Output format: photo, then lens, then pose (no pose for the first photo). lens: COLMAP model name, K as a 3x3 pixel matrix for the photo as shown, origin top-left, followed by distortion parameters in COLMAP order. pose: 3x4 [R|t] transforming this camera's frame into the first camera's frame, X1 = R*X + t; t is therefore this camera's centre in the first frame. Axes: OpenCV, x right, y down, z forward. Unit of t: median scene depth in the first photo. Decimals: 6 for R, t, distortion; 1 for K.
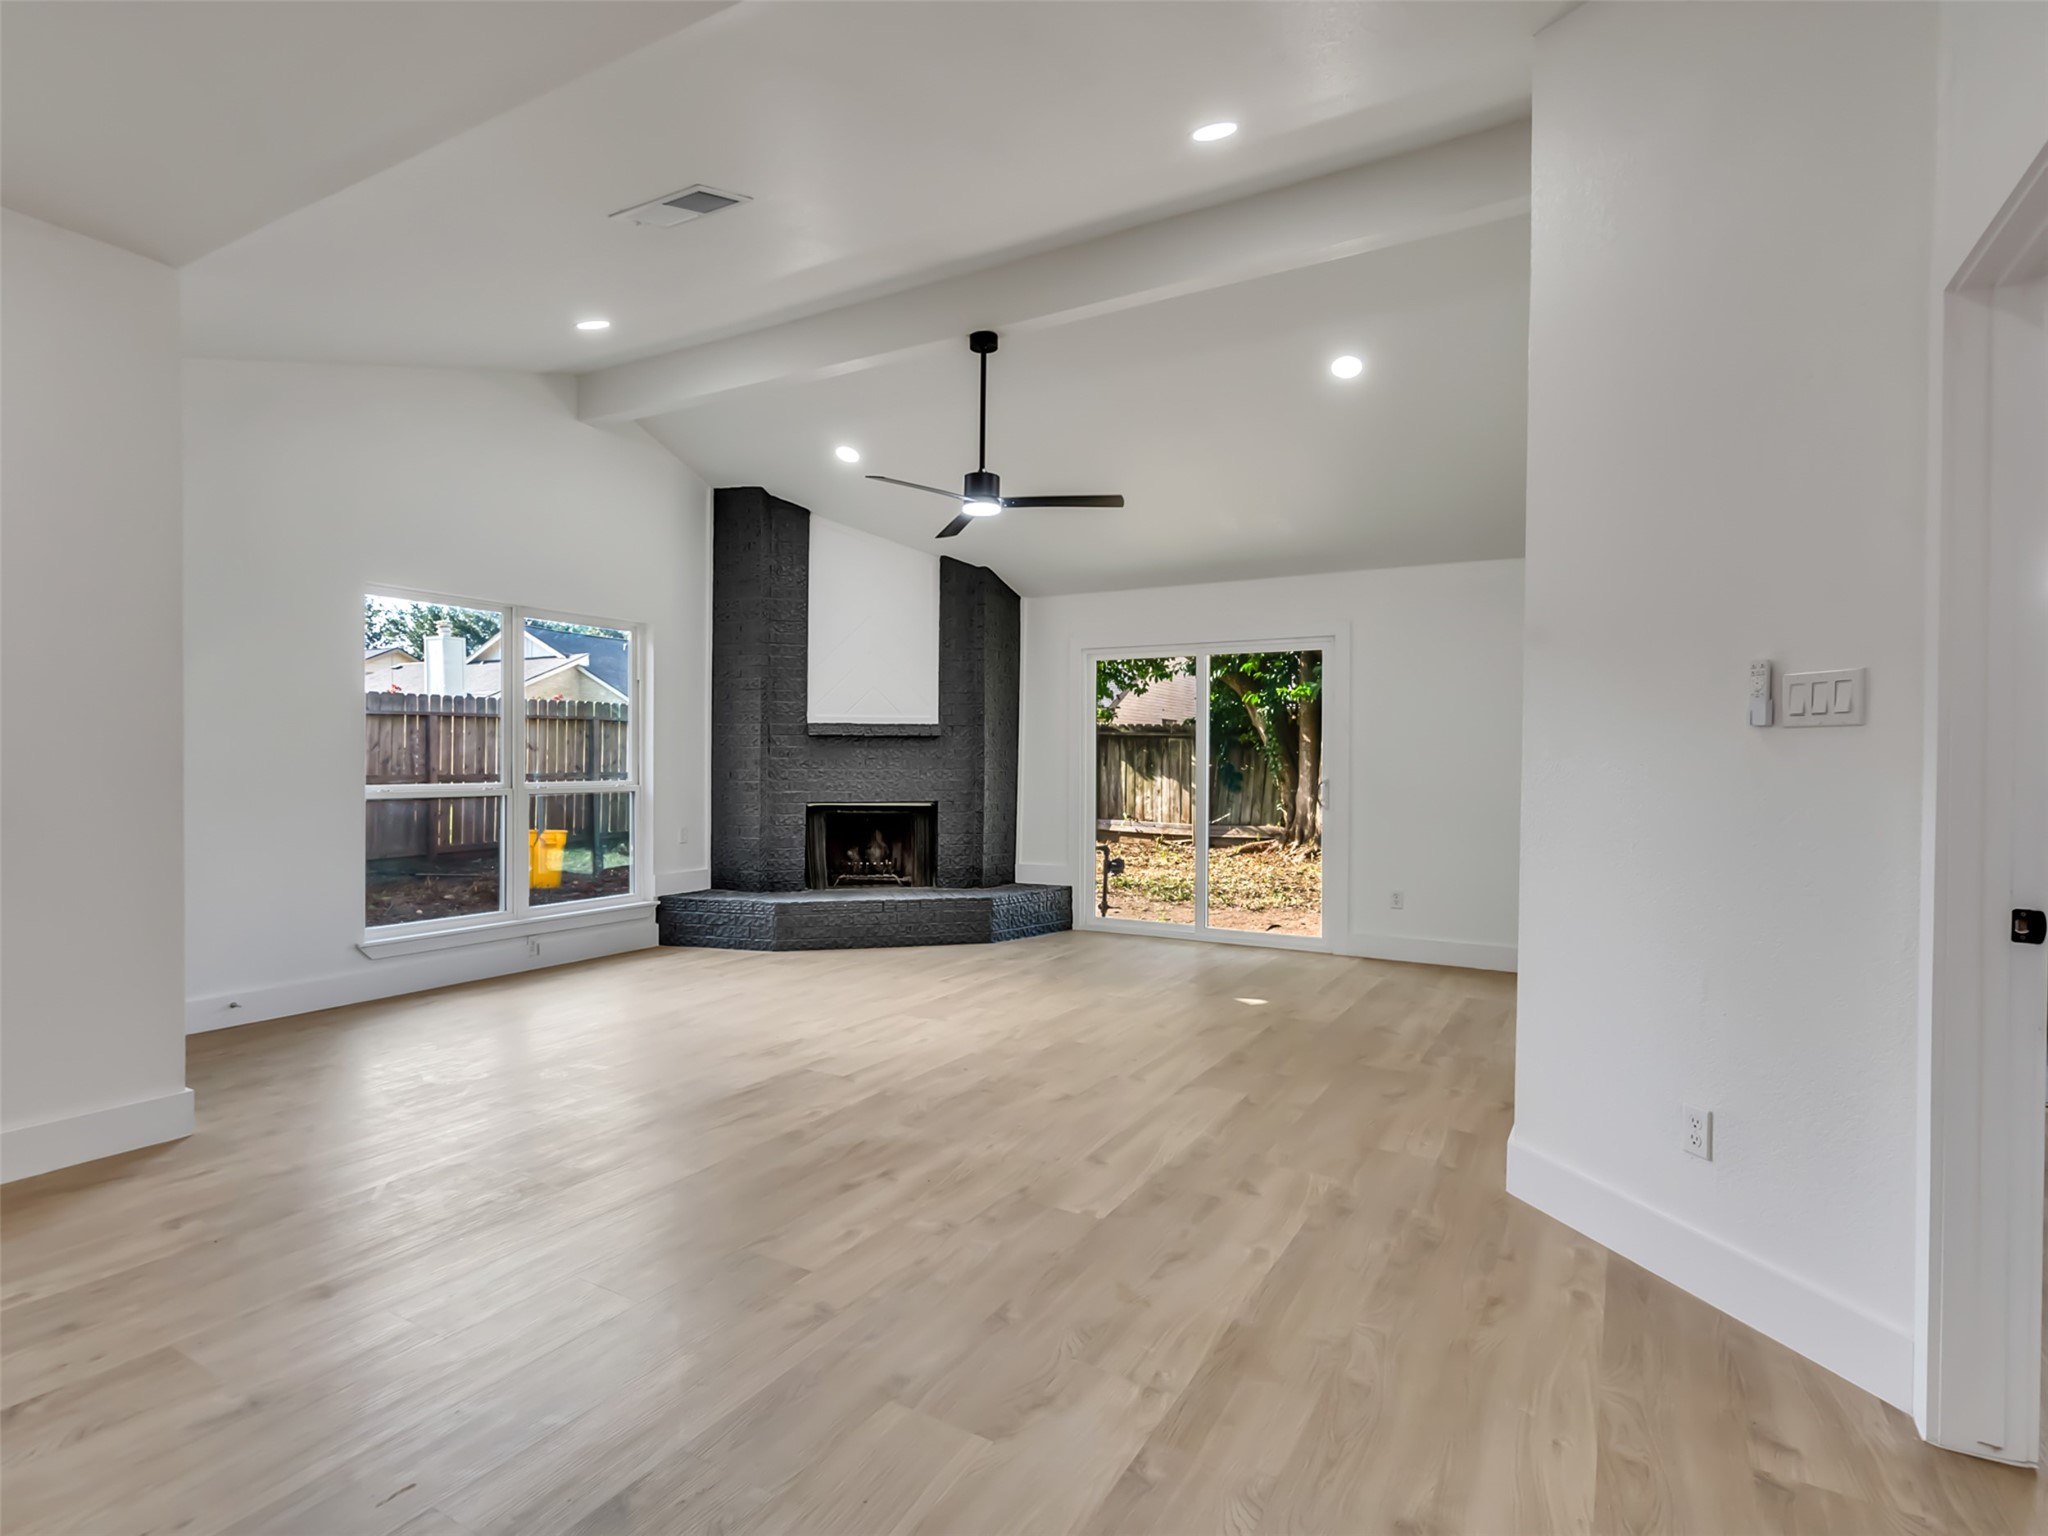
lens RADIAL K [[1055.7, 0, 1006.6], [0, 1055.7, 765.7], [0, 0, 1]] dist [-0.005048, 0.003712]
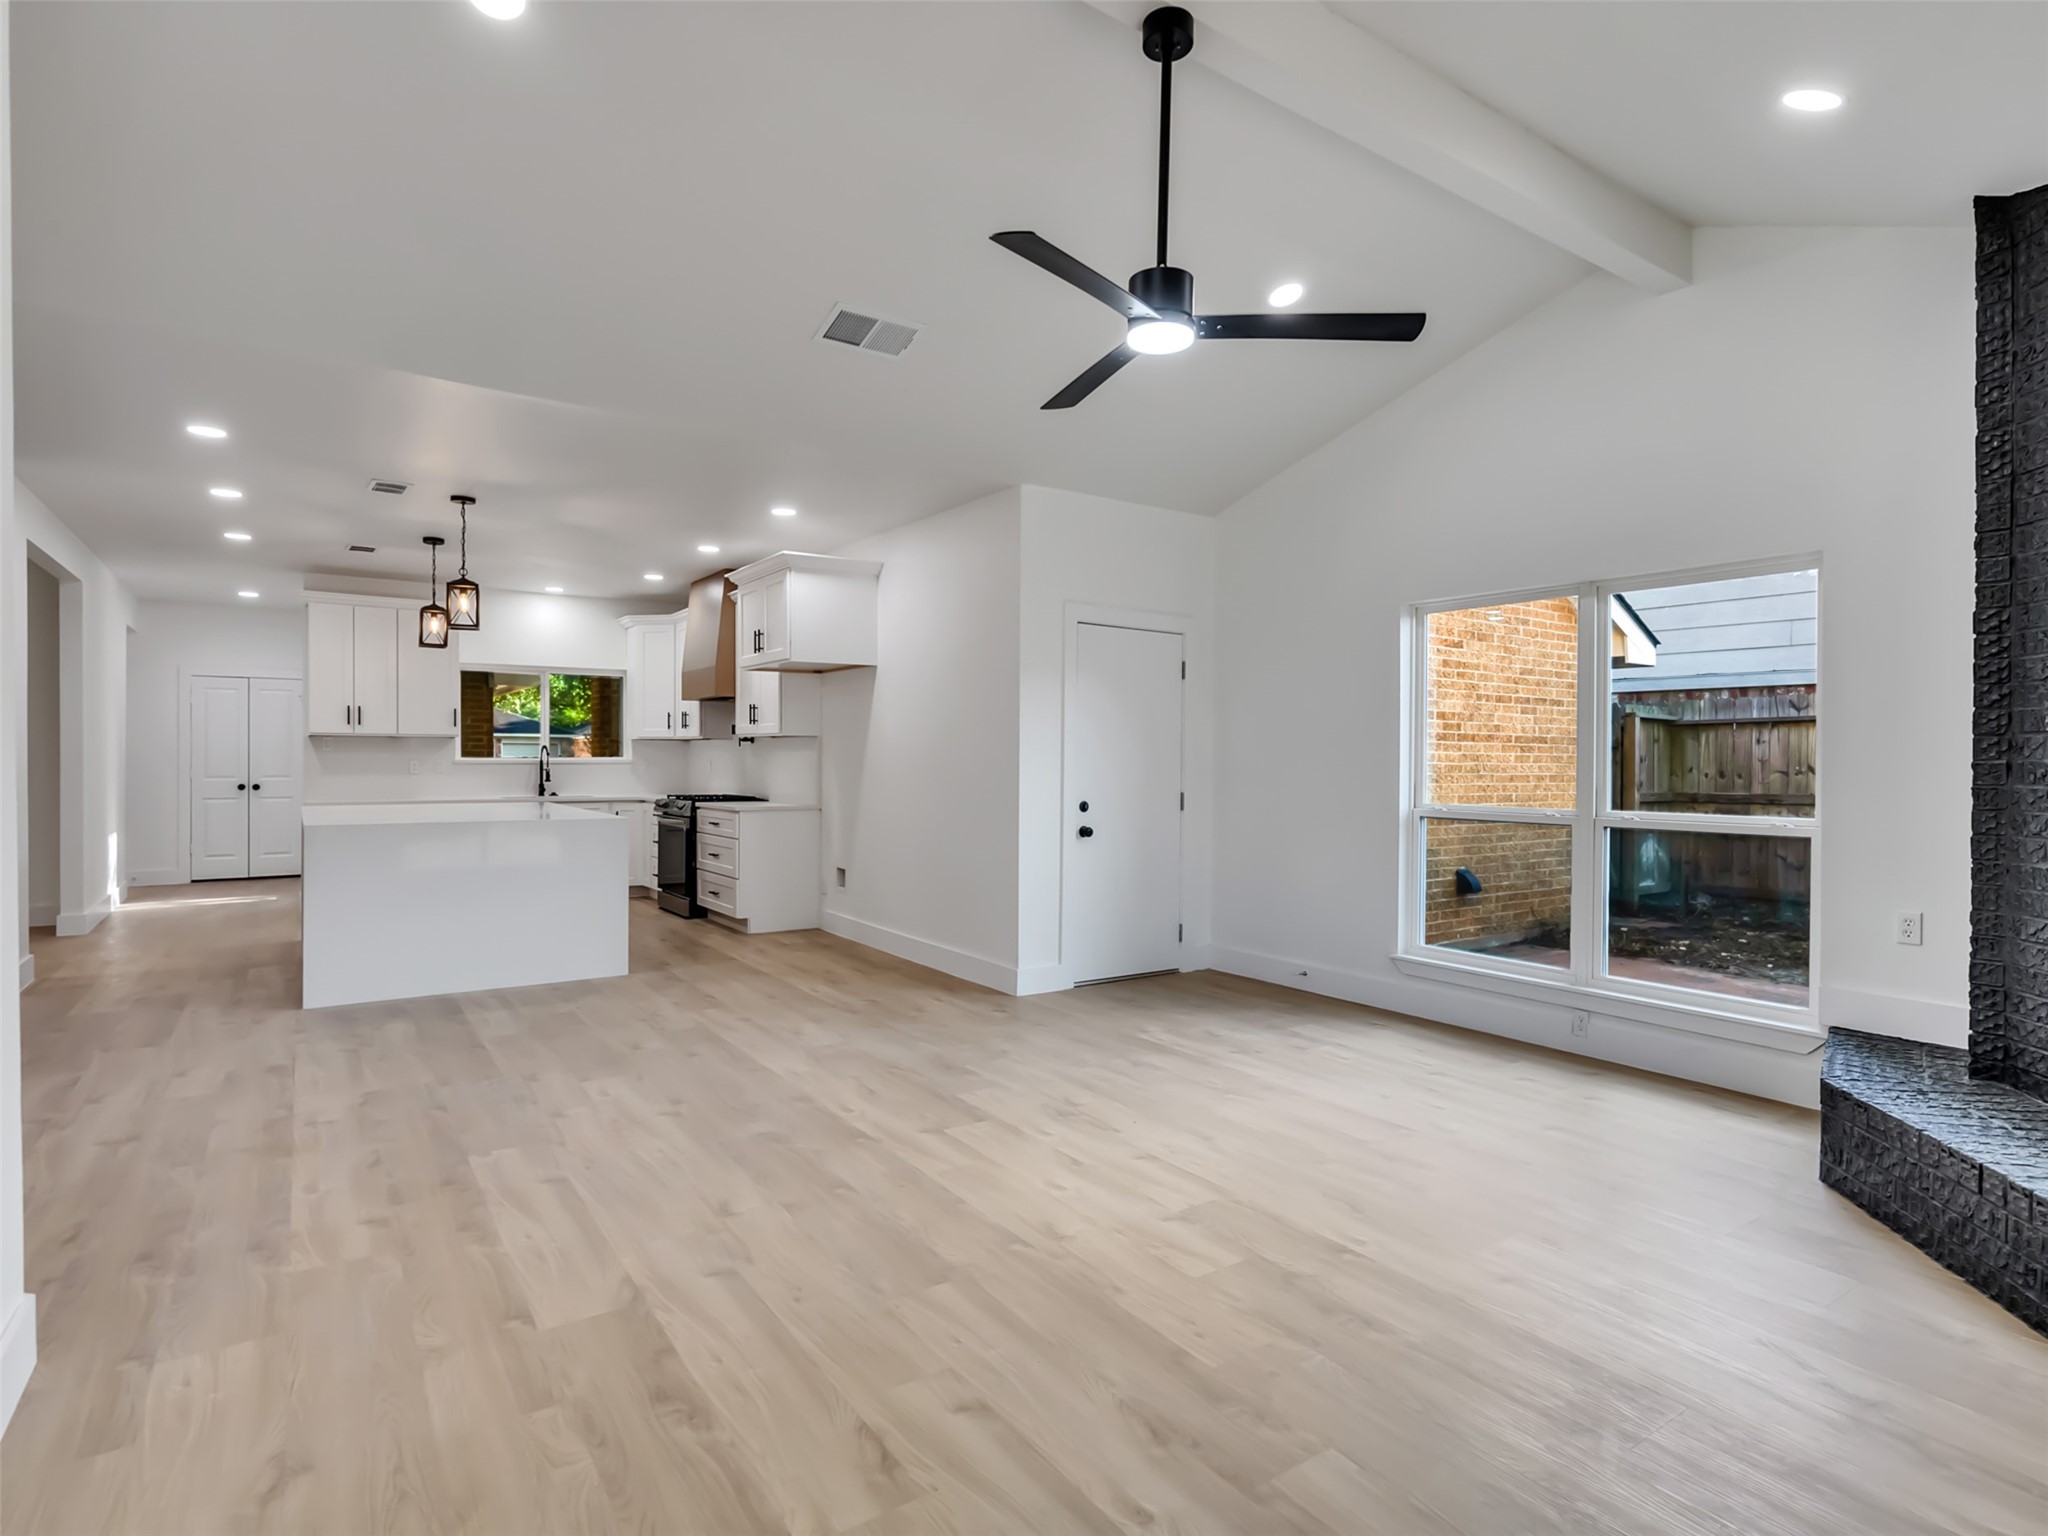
lens RADIAL K [[1055.7, 0, 1011.4], [0, 1055.7, 763.2], [0, 0, 1]] dist [-0.005048, 0.003712]
pose [[-0.426662, -0.004462, -0.904400, 0.404531], [-0.014786, 0.999889, 0.002043, -0.012848], [0.904290, 0.014244, -0.426680, 0.914611]]
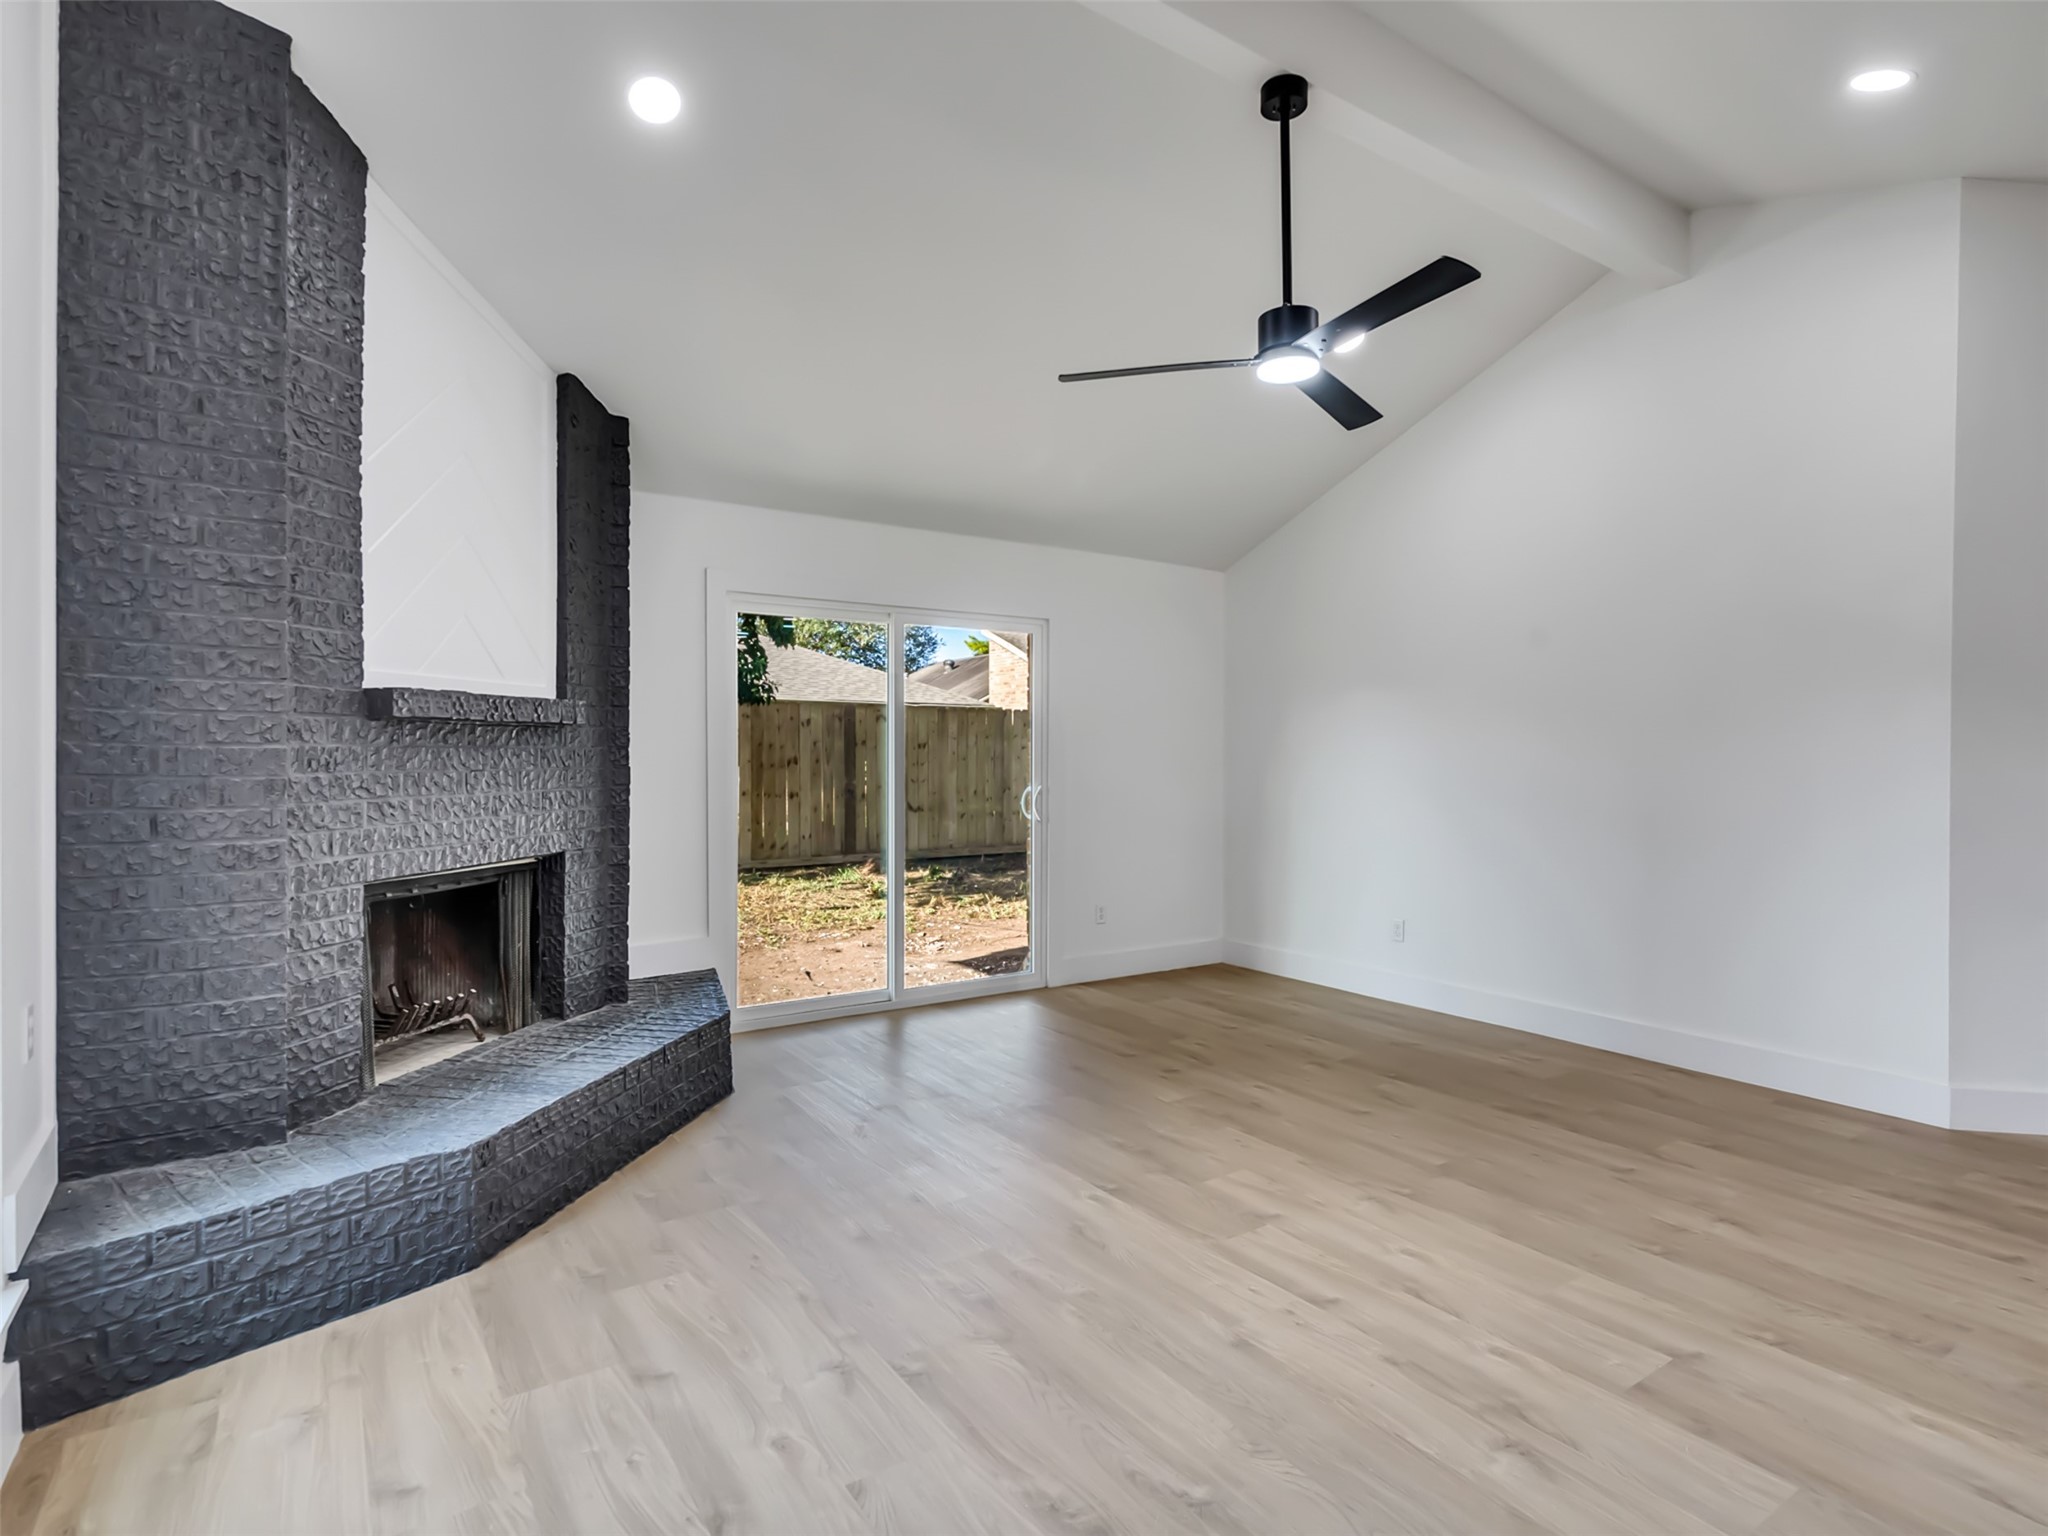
lens RADIAL K [[1055.7, 0, 1012.2], [0, 1055.7, 766.2], [0, 0, 1]] dist [-0.005048, 0.003712]
pose [[0.432024, -0.014177, 0.901751, -0.510255], [0.004641, 0.999898, 0.013497, -0.015958], [-0.901850, -0.001646, 0.432046, 0.686349]]
